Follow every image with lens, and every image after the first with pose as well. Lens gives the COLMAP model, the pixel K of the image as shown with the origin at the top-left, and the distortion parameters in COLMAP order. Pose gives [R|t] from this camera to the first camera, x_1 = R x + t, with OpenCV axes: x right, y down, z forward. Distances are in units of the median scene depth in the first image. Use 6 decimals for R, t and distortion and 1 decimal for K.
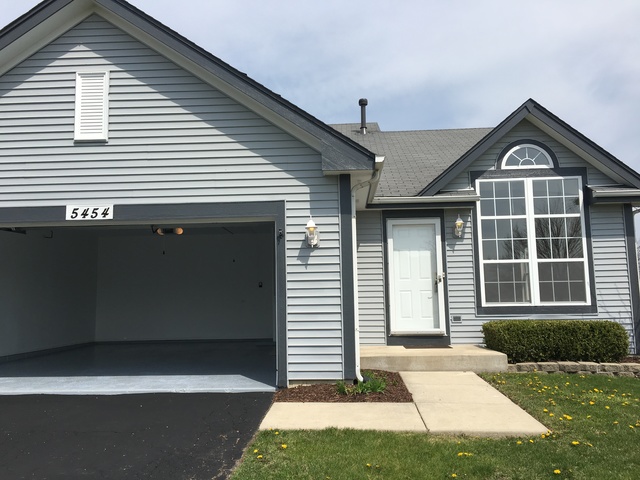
lens RADIAL K [[544.6, 0, 319.9], [0, 544.6, 241.5], [0, 0, 1]] dist [0.052043, -0.052399]
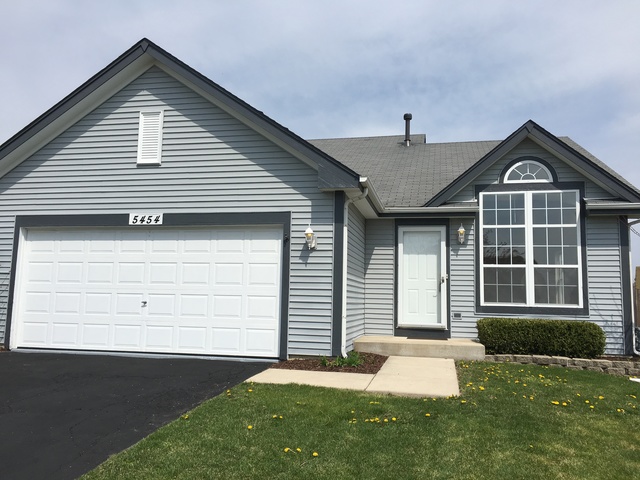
lens RADIAL K [[544.6, 0, 320.6], [0, 544.6, 239.0], [0, 0, 1]] dist [0.052043, -0.052399]
pose [[0.986516, 0.018965, -0.162564, 0.153265], [-0.020121, 0.999783, -0.005463, -0.005090], [0.162425, 0.008660, 0.986683, -0.164883]]
